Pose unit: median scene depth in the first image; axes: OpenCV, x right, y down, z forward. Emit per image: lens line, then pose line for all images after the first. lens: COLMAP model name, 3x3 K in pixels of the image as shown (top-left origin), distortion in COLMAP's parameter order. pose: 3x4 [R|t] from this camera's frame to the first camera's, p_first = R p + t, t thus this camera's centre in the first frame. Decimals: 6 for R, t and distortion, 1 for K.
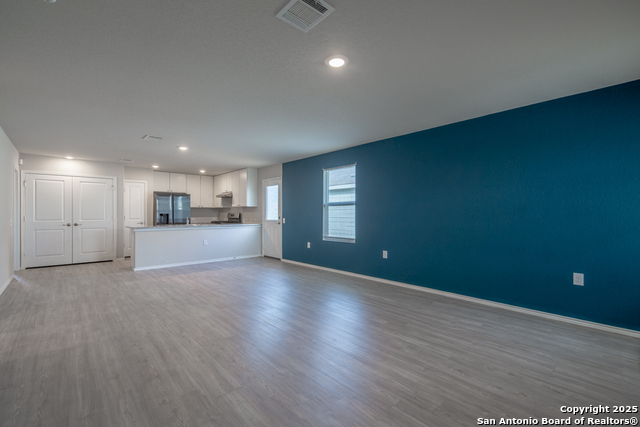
lens RADIAL K [[284.8, 0, 318.8], [0, 284.8, 214.7], [0, 0, 1]] dist [0.009080, 0.000793]
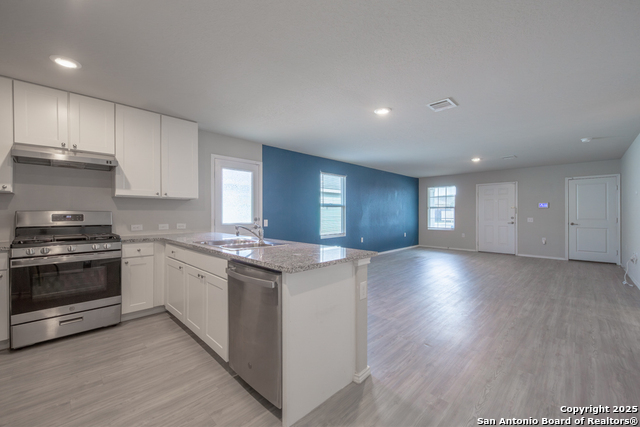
lens RADIAL K [[263.3, 0, 319.3], [0, 263.3, 214.6], [0, 0, 1]] dist [0.007955, -0.000621]
pose [[-0.063130, -0.003480, 0.997999, -0.872782], [0.002113, 0.999991, 0.003621, -0.003287], [-0.998003, 0.002338, -0.063123, 0.974631]]
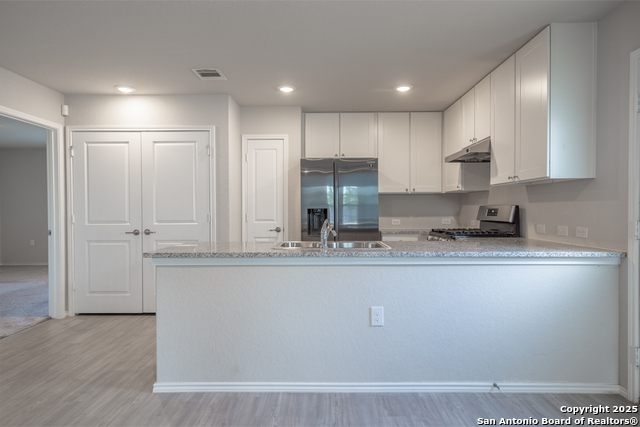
lens RADIAL K [[383.1, 0, 320.0], [0, 383.1, 213.5], [0, 0, 1]] dist [0.019480, -0.000017]
pose [[0.736851, 0.003711, -0.676045, -0.202840], [0.001893, 0.999970, 0.007552, -0.000768], [0.676052, -0.006844, 0.736822, 0.731200]]
